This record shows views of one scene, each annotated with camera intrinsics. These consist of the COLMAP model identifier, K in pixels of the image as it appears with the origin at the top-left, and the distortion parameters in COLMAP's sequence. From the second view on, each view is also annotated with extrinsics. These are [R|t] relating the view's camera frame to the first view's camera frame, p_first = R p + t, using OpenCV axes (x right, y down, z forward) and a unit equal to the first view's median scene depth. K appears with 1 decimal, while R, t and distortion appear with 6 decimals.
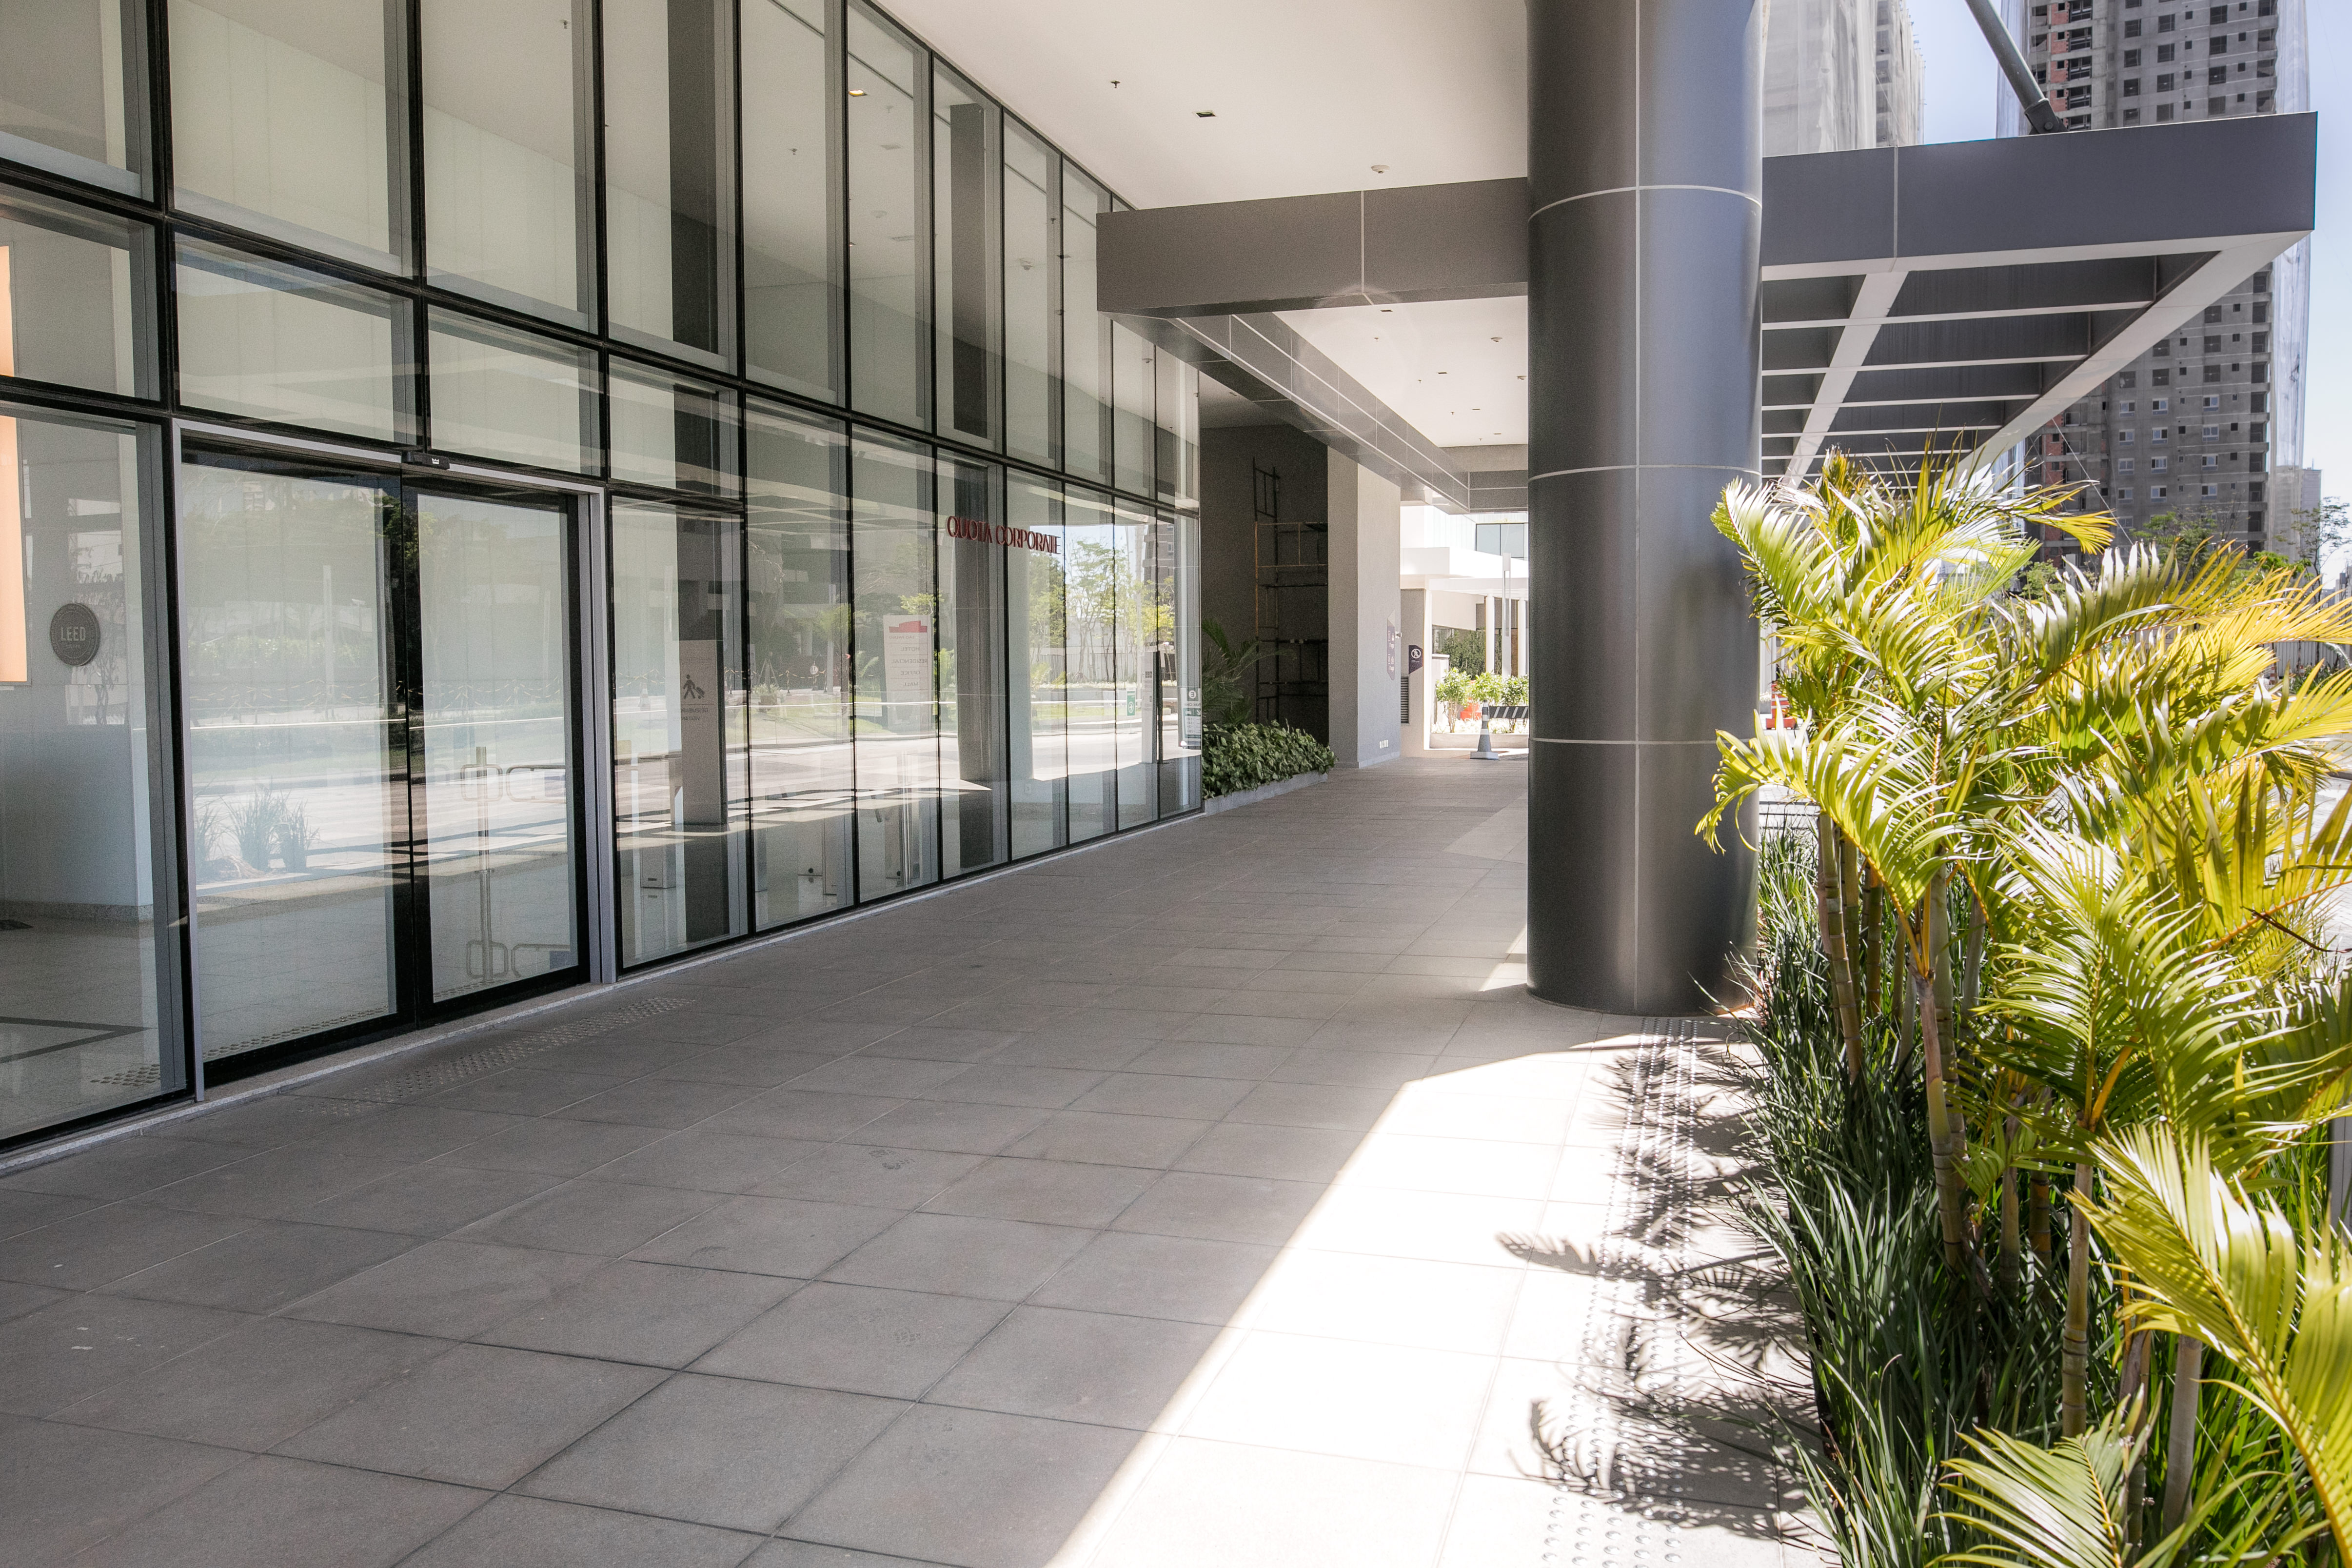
lens RADIAL K [[1650.1, 0, 1176.0], [0, 1650.1, 784.0], [0, 0, 1]] dist [-0.005155, -0.006054]
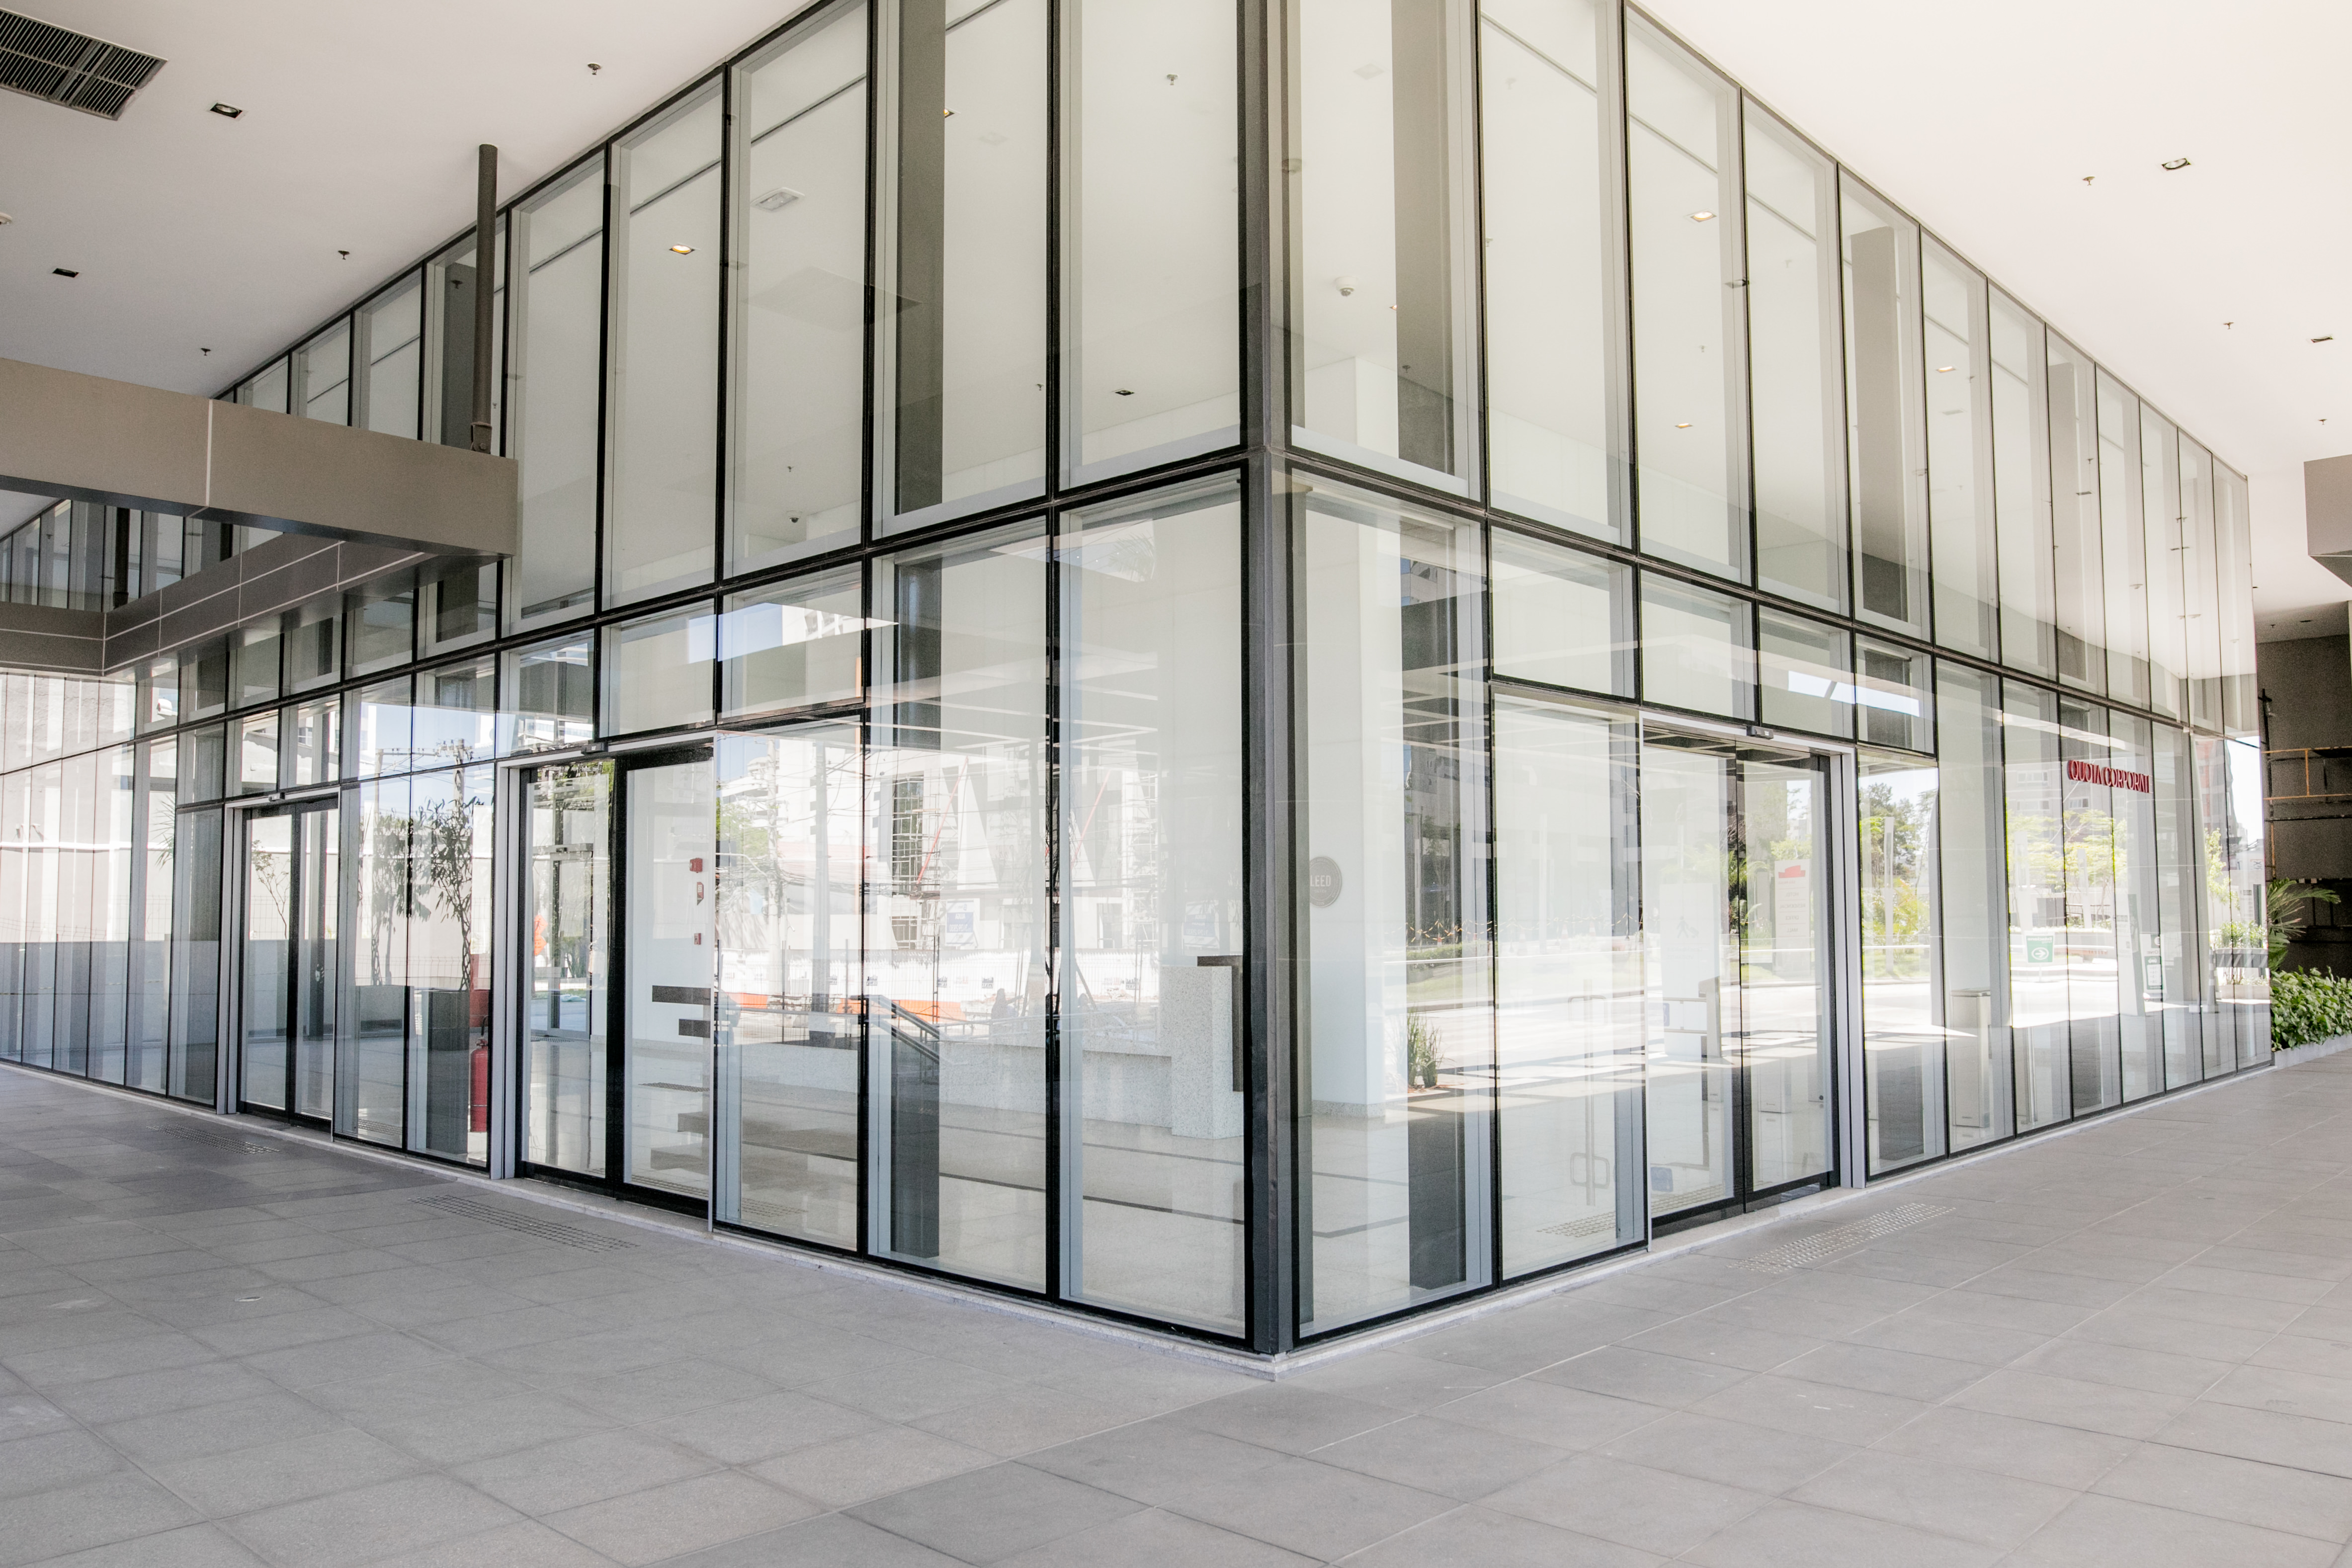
lens RADIAL K [[1659.0, 0, 1178.2], [0, 1659.0, 848.4], [0, 0, 1]] dist [0.000412, -0.031555]
pose [[0.891009, -0.021023, -0.453498, -0.261466], [-0.029471, 0.994142, -0.103988, 0.024719], [0.453027, 0.106020, 0.885170, -0.237149]]
